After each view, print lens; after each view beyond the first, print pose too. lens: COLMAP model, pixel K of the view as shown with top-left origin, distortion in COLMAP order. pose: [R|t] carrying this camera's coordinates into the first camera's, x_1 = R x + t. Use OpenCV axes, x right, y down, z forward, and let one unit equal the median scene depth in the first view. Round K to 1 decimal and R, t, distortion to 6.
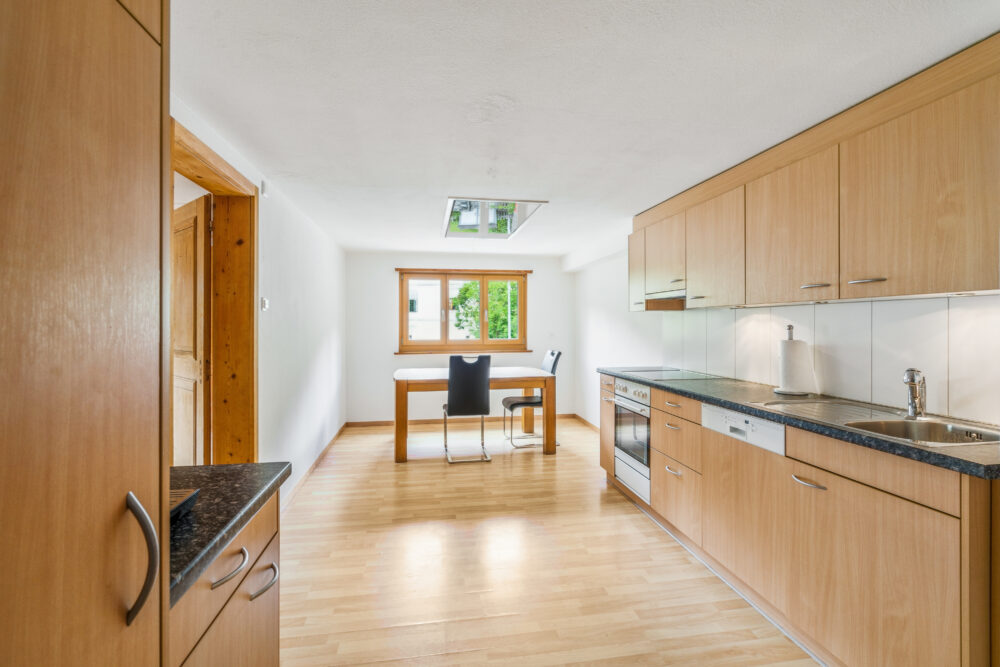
lens RADIAL K [[458.8, 0, 500.3], [0, 458.8, 324.1], [0, 0, 1]] dist [0.000232, 0.000190]
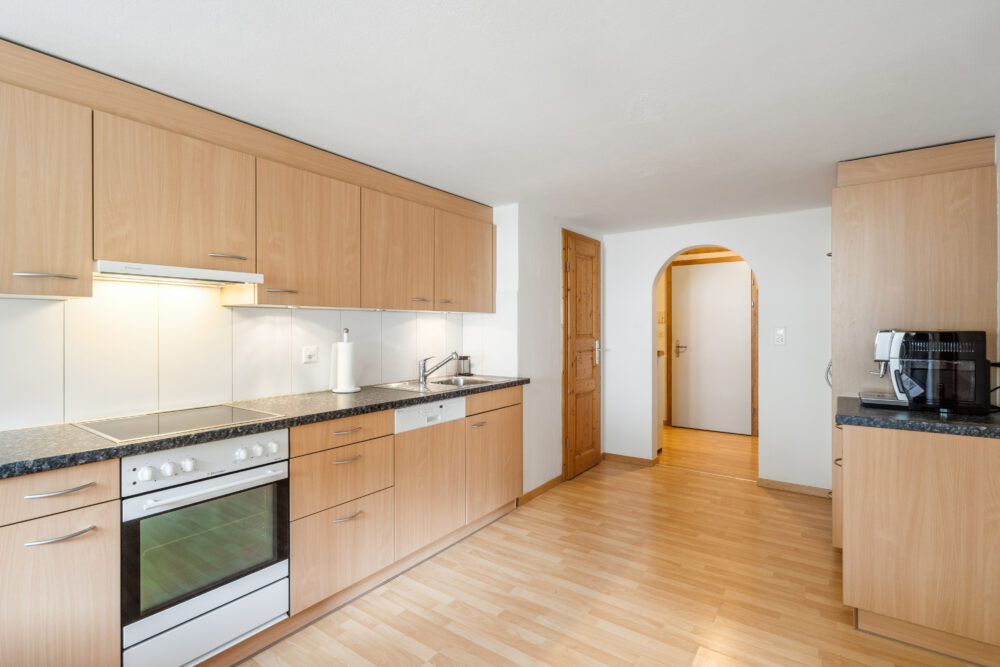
lens RADIAL K [[476.3, 0, 500.8], [0, 476.3, 335.2], [0, 0, 1]] dist [-0.000422, -0.000016]
pose [[-0.704478, -0.006311, 0.709698, -0.464851], [0.004385, 0.999903, 0.013244, 0.004997], [-0.709713, 0.012442, -0.704382, 1.712477]]
